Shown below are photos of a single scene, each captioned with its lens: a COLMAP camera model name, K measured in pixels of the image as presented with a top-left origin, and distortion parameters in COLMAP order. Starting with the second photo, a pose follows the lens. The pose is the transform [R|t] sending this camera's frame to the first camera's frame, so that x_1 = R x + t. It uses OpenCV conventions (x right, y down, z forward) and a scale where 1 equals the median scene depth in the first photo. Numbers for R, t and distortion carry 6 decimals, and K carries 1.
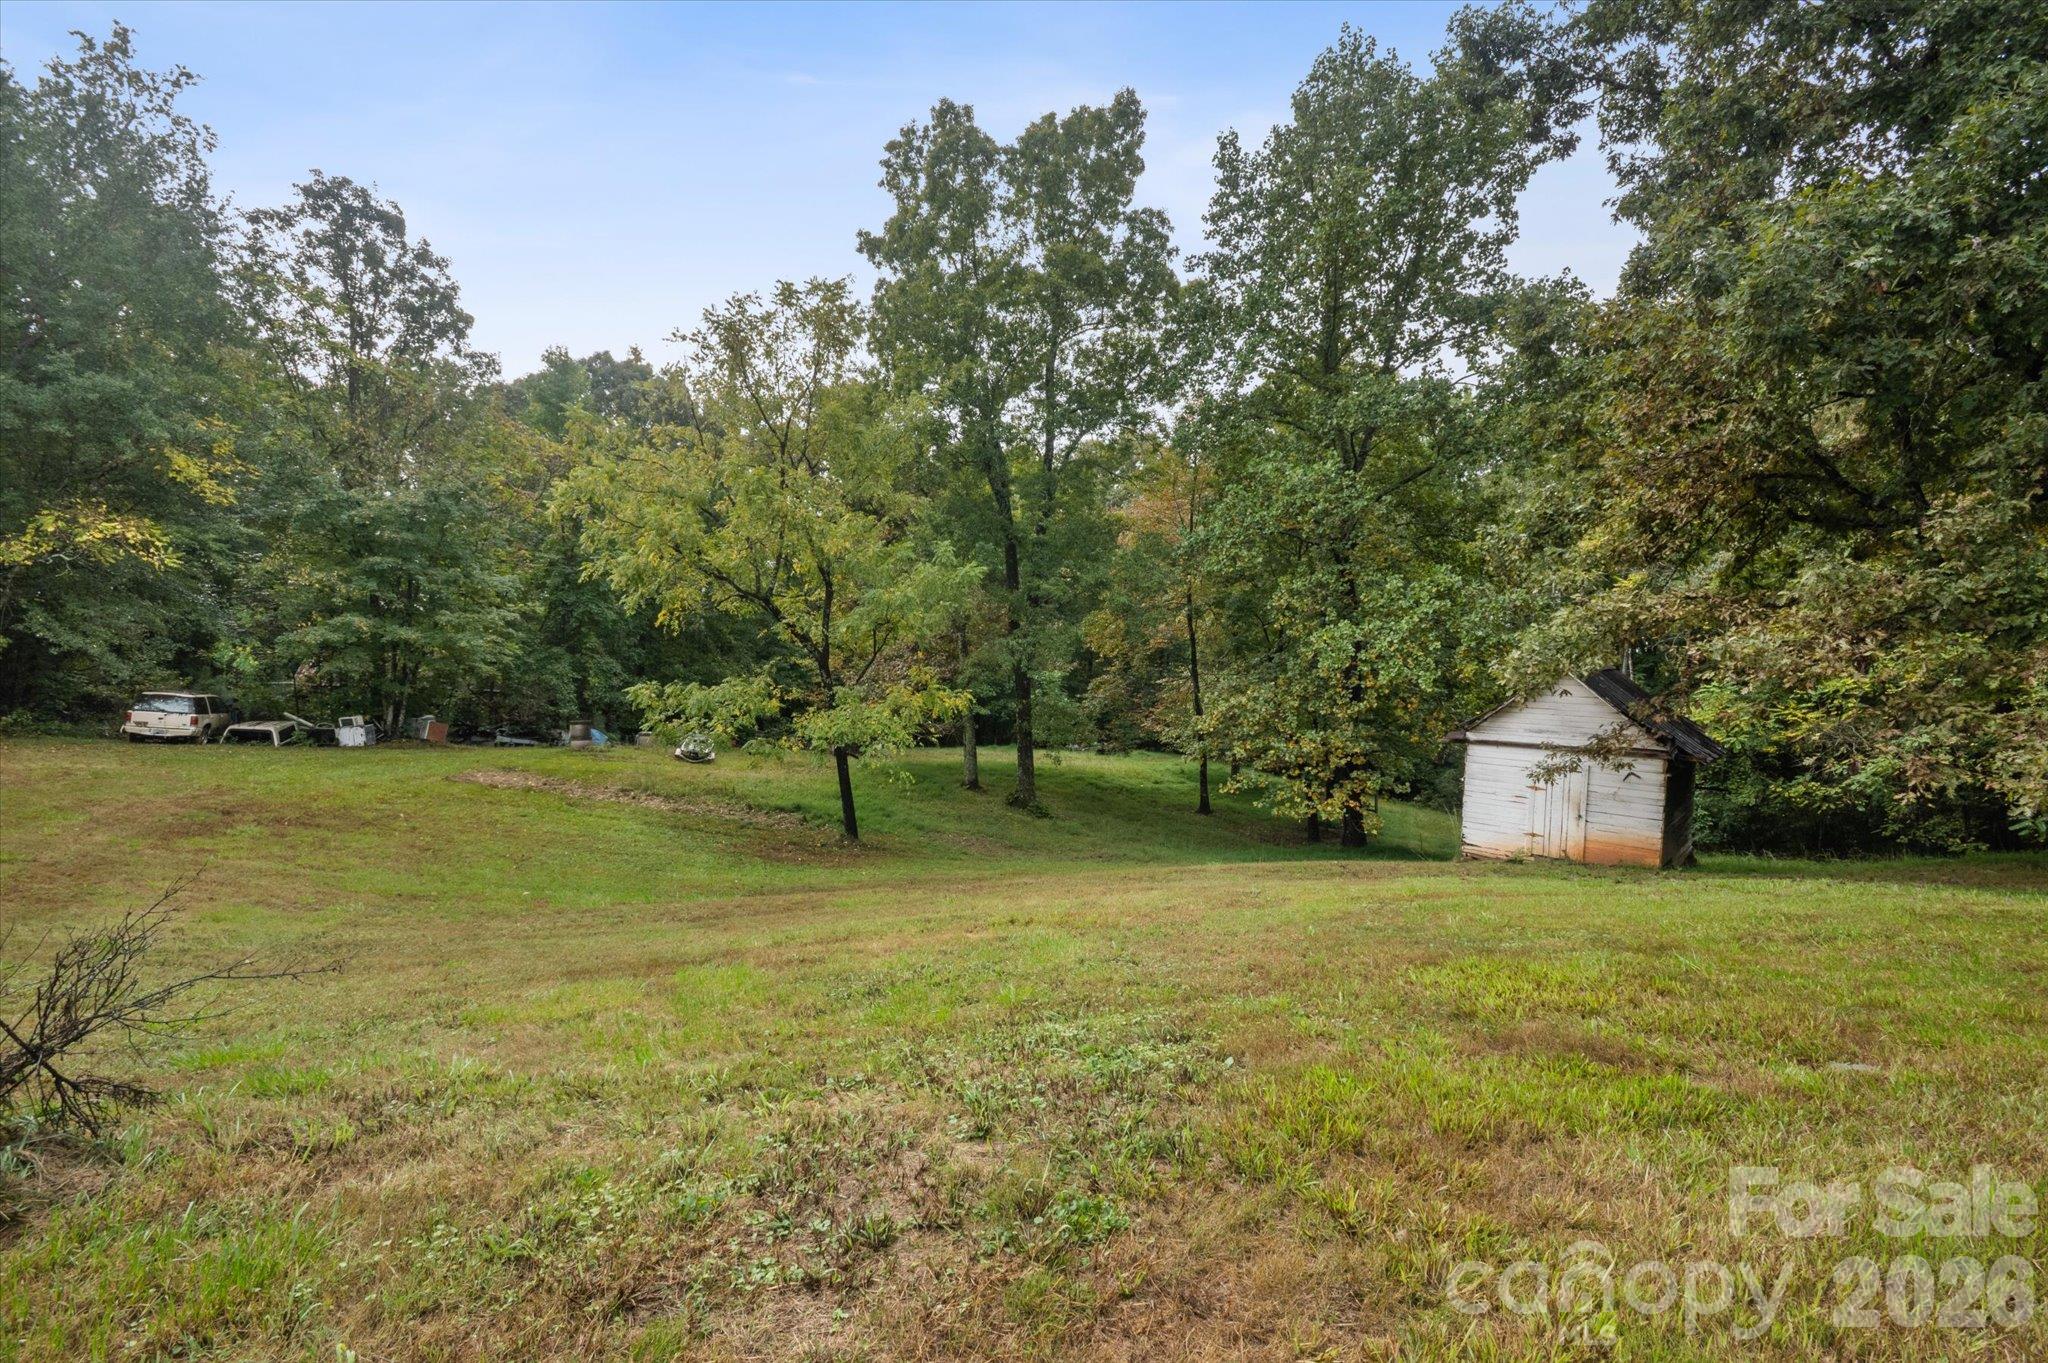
lens RADIAL K [[923.5, 0, 1024.0], [0, 923.5, 681.5], [0, 0, 1]] dist [0.001466, 0.000523]
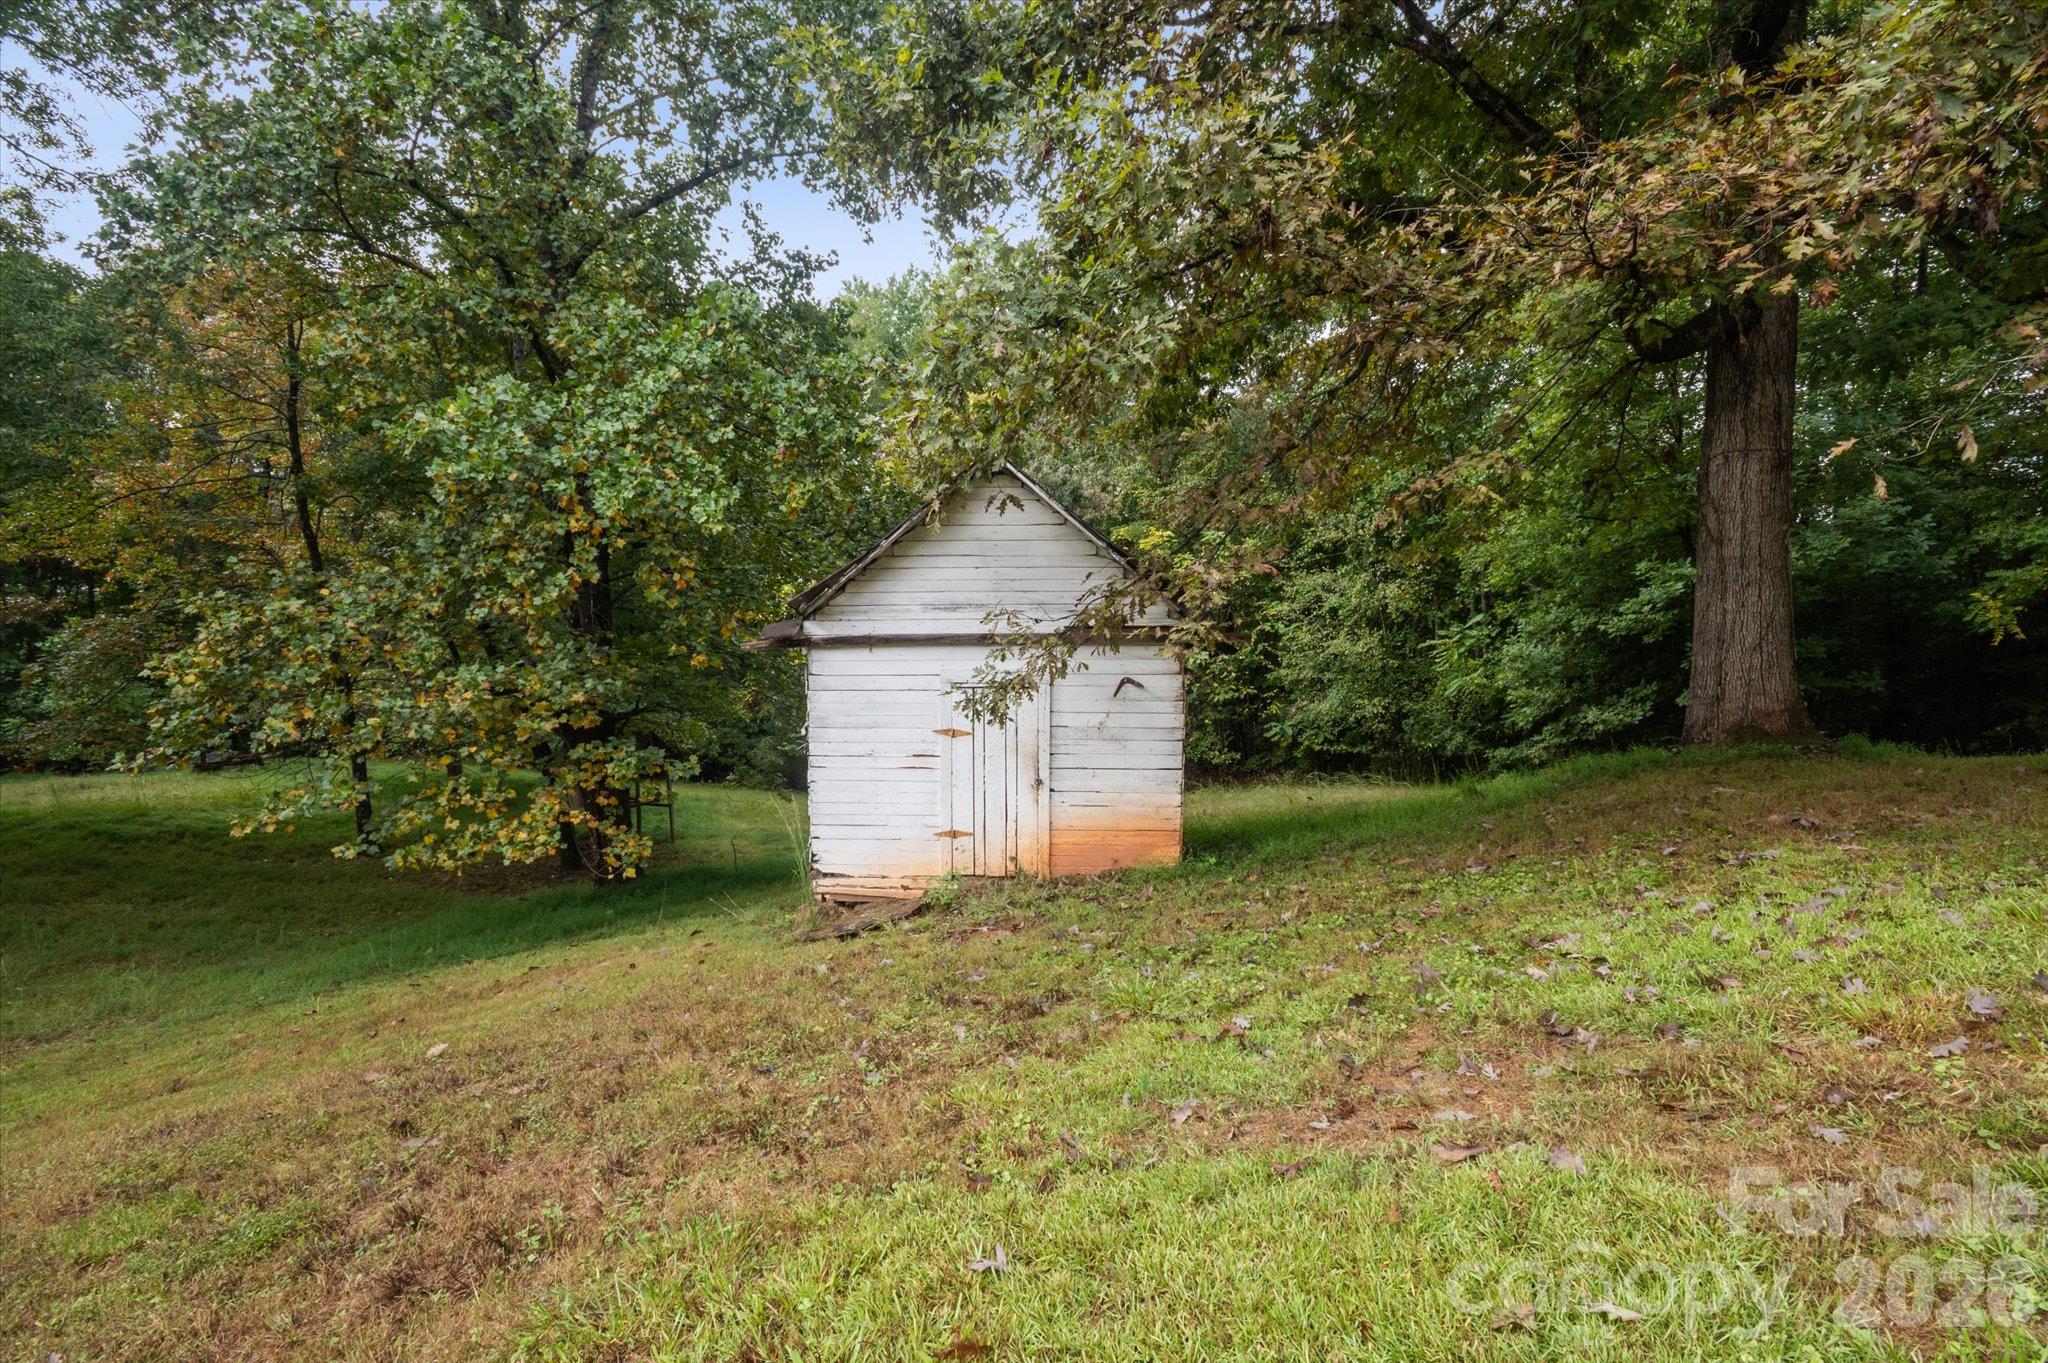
lens RADIAL K [[923.5, 0, 1024.0], [0, 923.5, 681.5], [0, 0, 1]] dist [0.001466, 0.000523]
pose [[0.759107, -0.071958, 0.646977, 0.236795], [0.055705, 0.997407, 0.045573, 0.058800], [-0.648579, 0.001445, 0.761146, 0.520720]]
